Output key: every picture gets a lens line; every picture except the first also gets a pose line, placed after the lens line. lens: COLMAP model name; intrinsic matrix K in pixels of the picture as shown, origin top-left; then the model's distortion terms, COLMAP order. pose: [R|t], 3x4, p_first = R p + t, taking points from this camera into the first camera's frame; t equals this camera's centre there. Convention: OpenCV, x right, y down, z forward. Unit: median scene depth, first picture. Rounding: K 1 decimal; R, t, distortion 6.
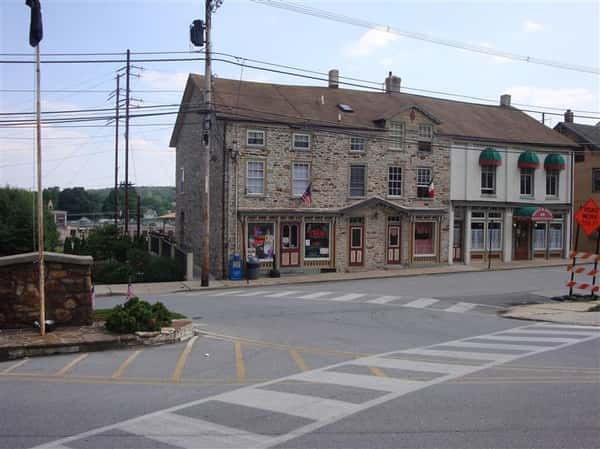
lens RADIAL K [[591.2, 0, 300.0], [0, 591.2, 224.5], [0, 0, 1]] dist [-0.111637, 0.002534]
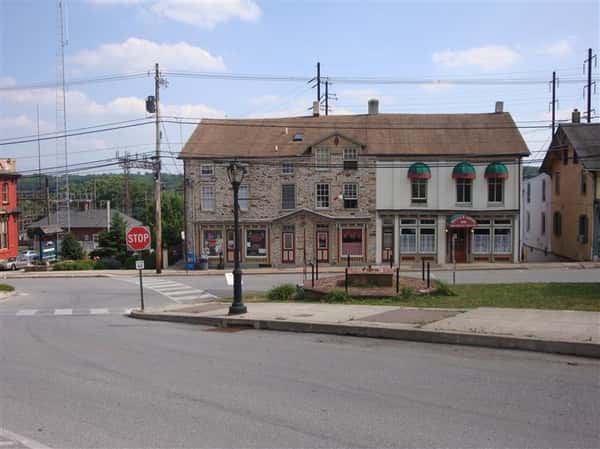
lens RADIAL K [[582.6, 0, 300.0], [0, 582.6, 224.5], [0, 0, 1]] dist [-0.109057, -0.006175]
pose [[0.876967, 0.006368, -0.480508, 0.705133], [0.009531, 0.999485, 0.030641, -0.050965], [0.480456, -0.031451, 0.876455, -0.096573]]
